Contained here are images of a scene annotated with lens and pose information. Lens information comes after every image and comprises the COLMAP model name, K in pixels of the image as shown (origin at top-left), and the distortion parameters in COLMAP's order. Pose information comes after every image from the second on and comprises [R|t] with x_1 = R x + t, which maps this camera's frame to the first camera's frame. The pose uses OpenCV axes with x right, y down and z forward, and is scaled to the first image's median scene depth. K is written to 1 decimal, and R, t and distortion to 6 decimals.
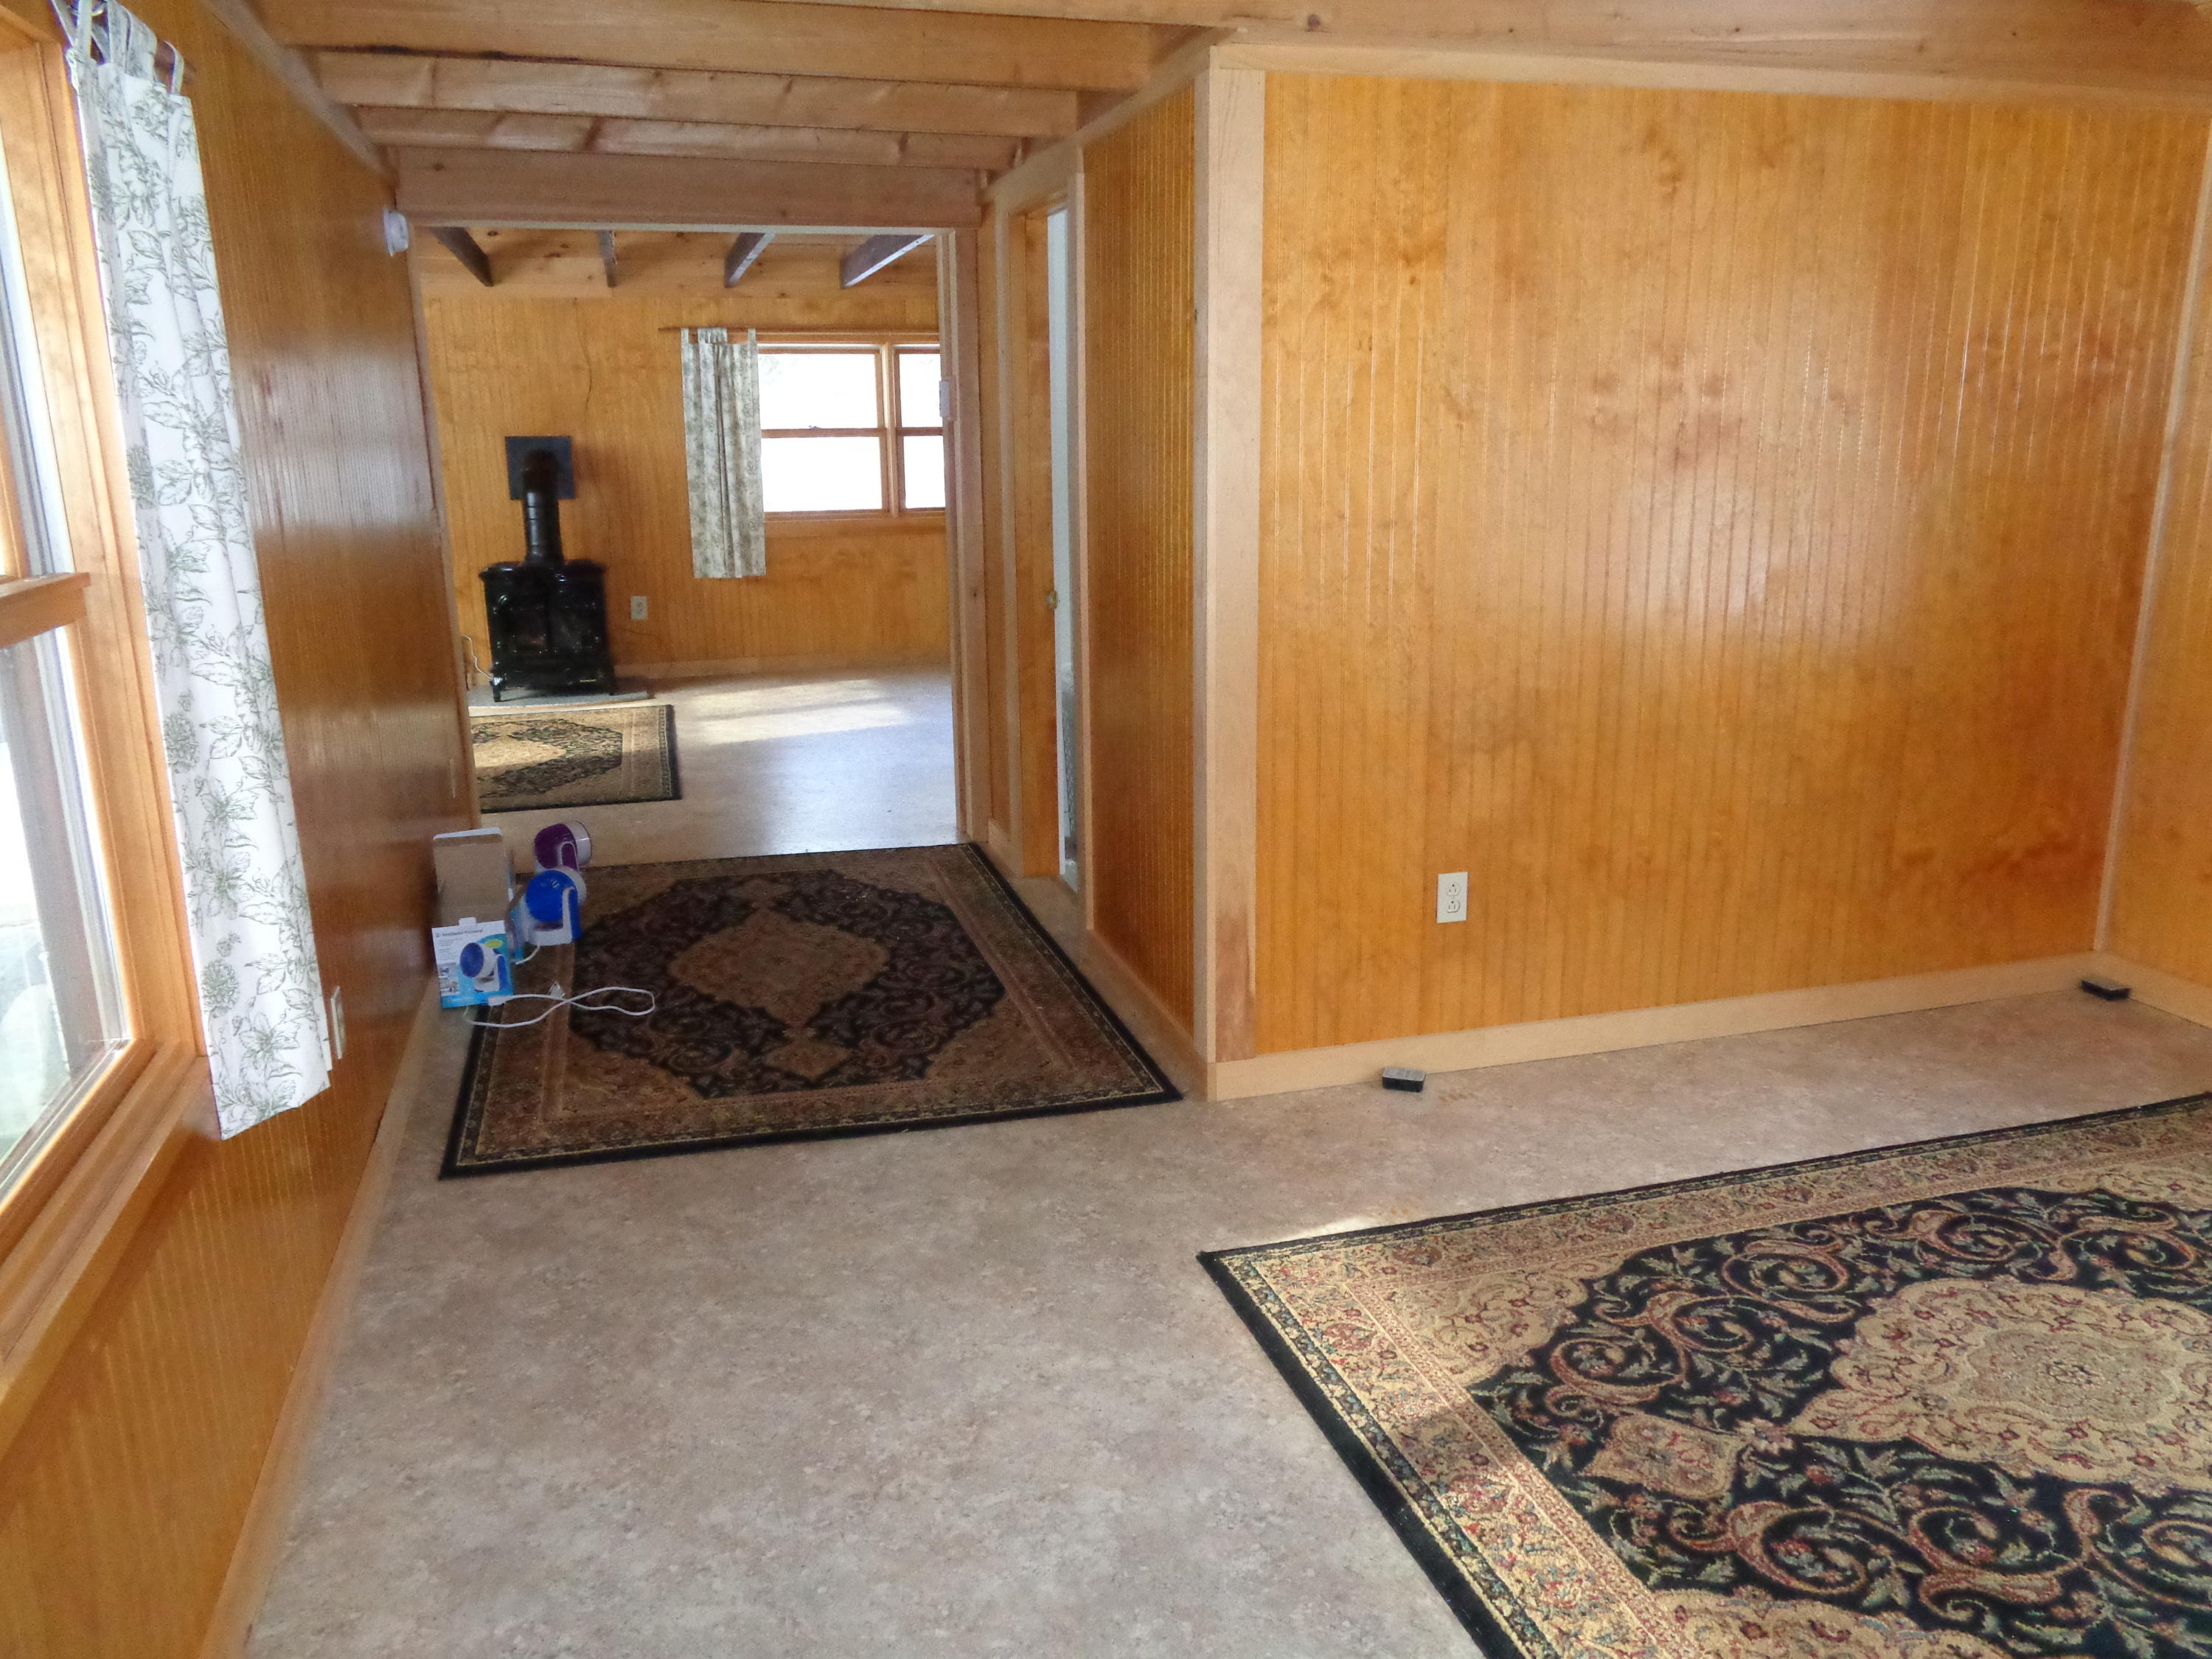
lens RADIAL K [[1662.2, 0, 1106.0], [0, 1662.2, 829.5], [0, 0, 1]] dist [0.002319, 0.005727]
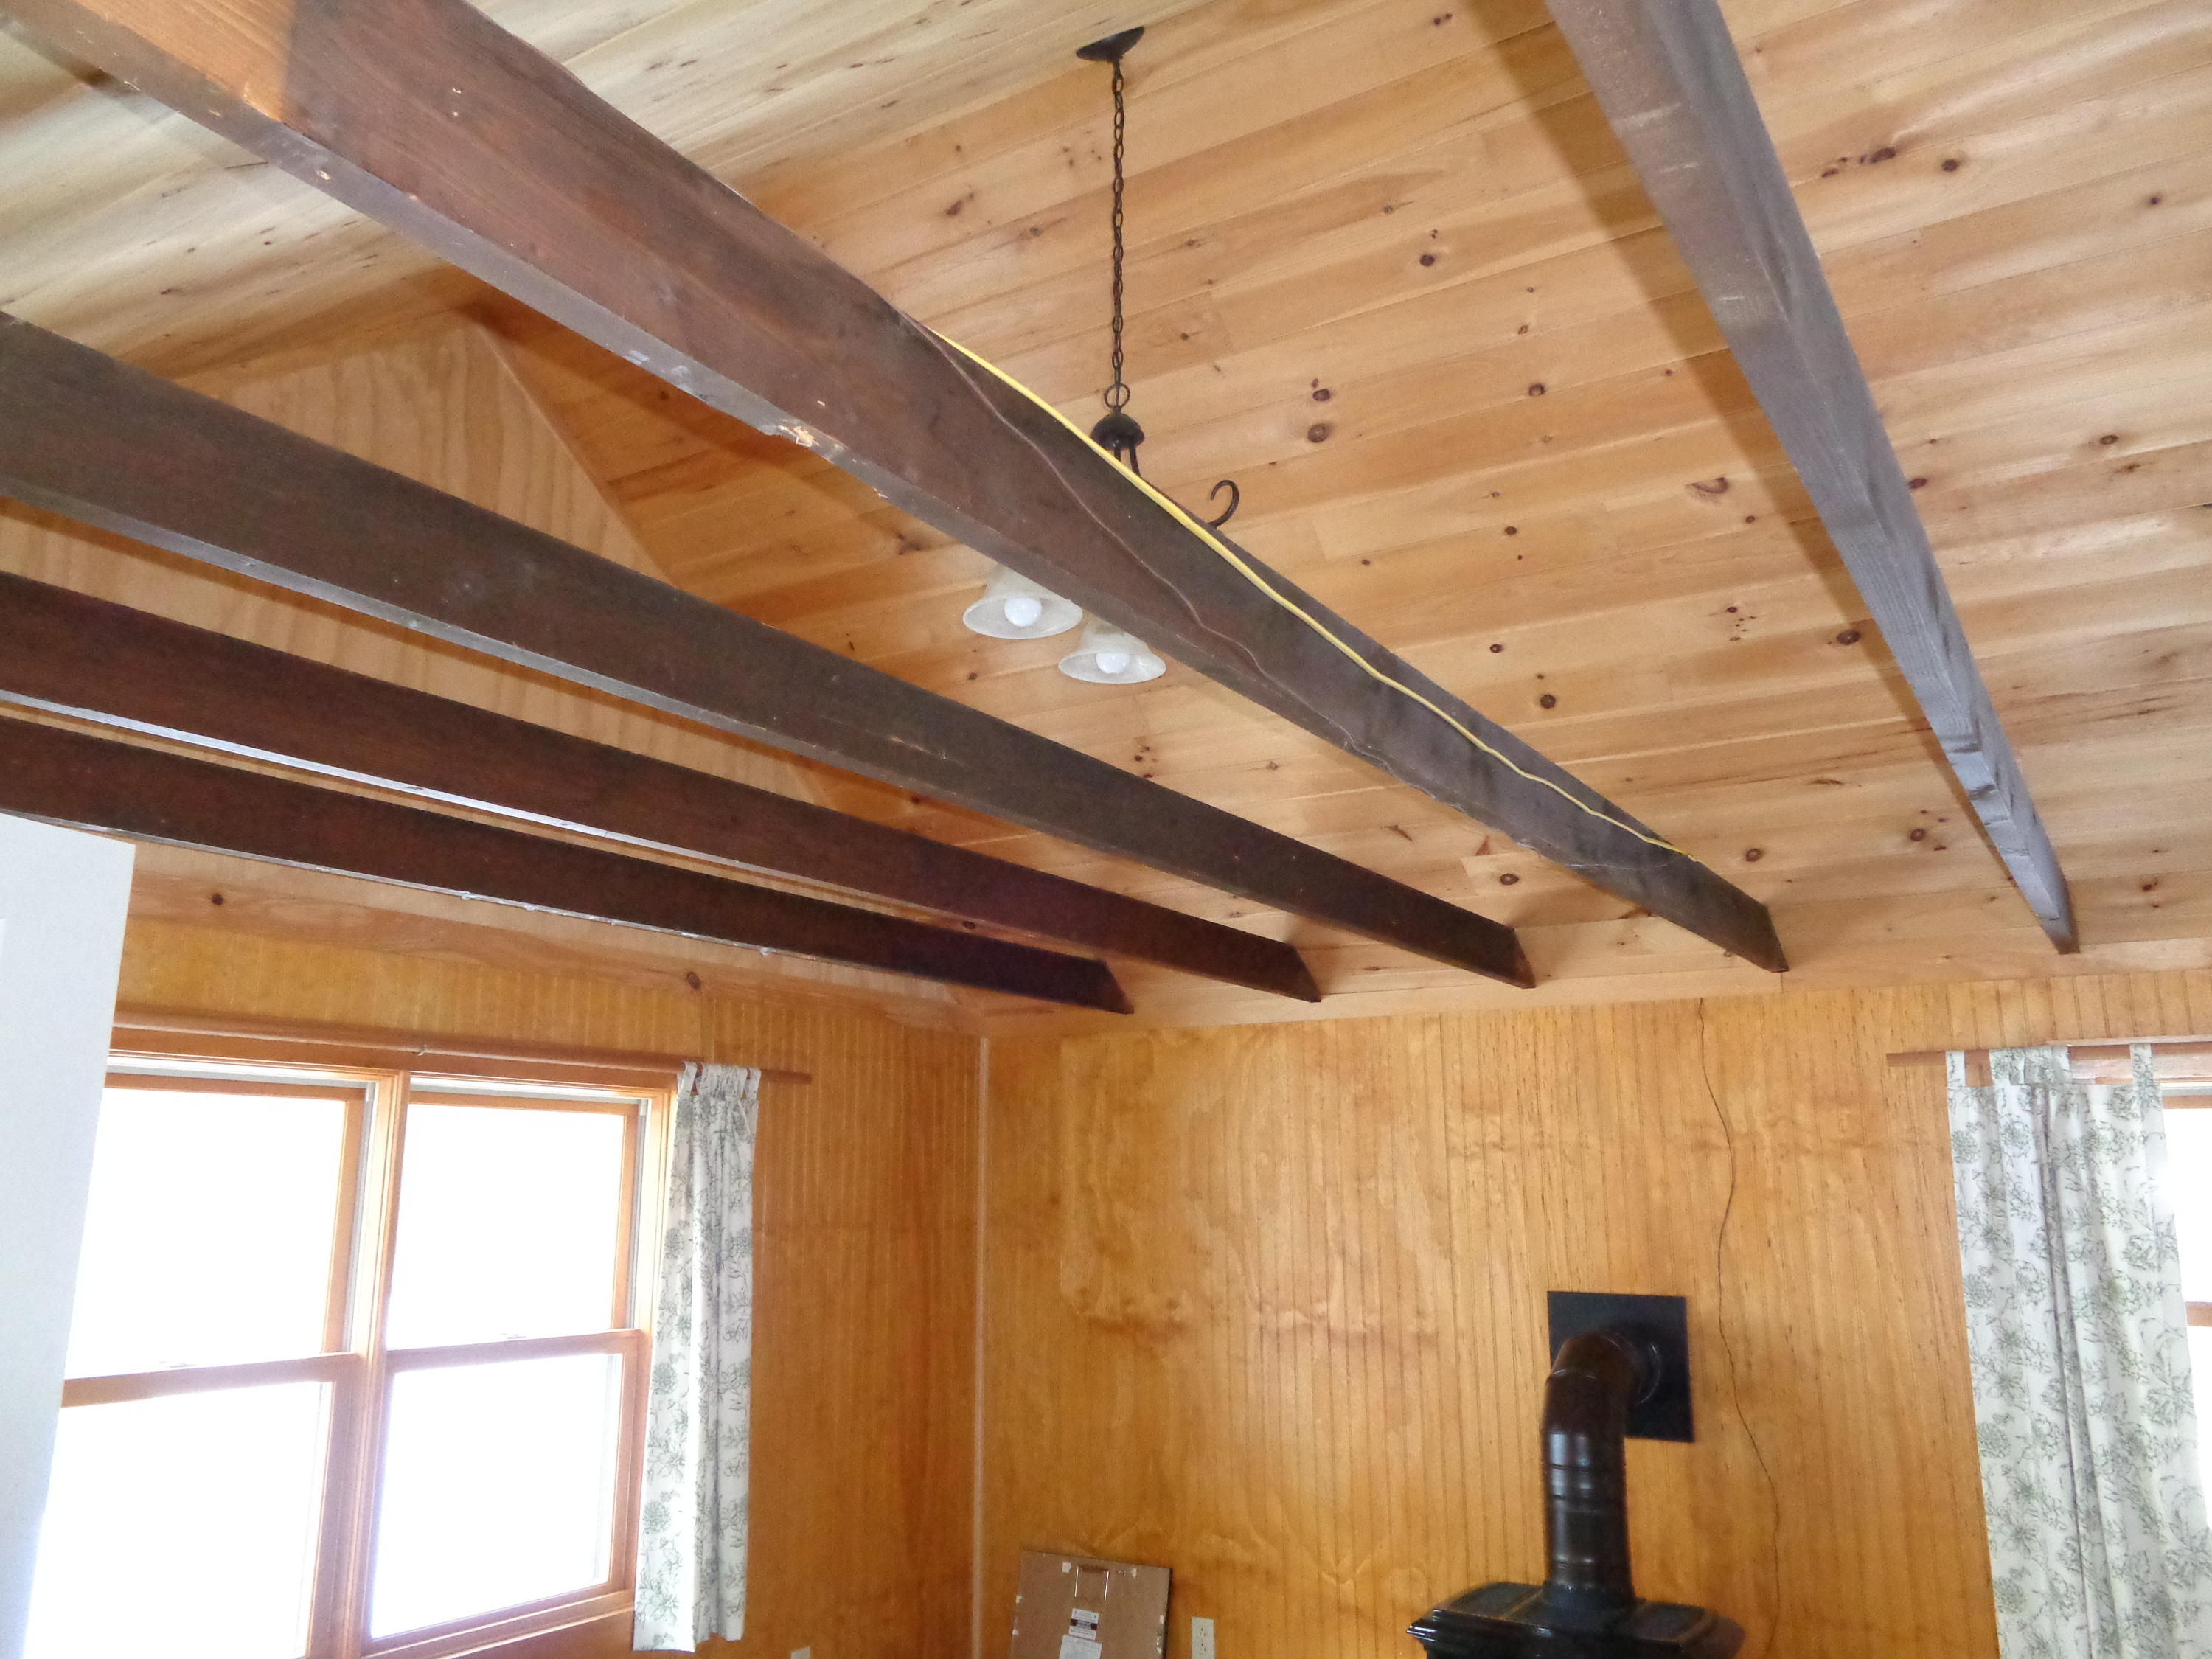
lens RADIAL K [[1662.2, 0, 1106.0], [0, 1662.2, 829.5], [0, 0, 1]] dist [0.002319, 0.005727]
pose [[0.668878, -0.147822, -0.728526, -0.132802], [-0.189258, 0.913872, -0.359192, -0.258248], [0.718876, 0.378135, 0.583293, 0.928134]]
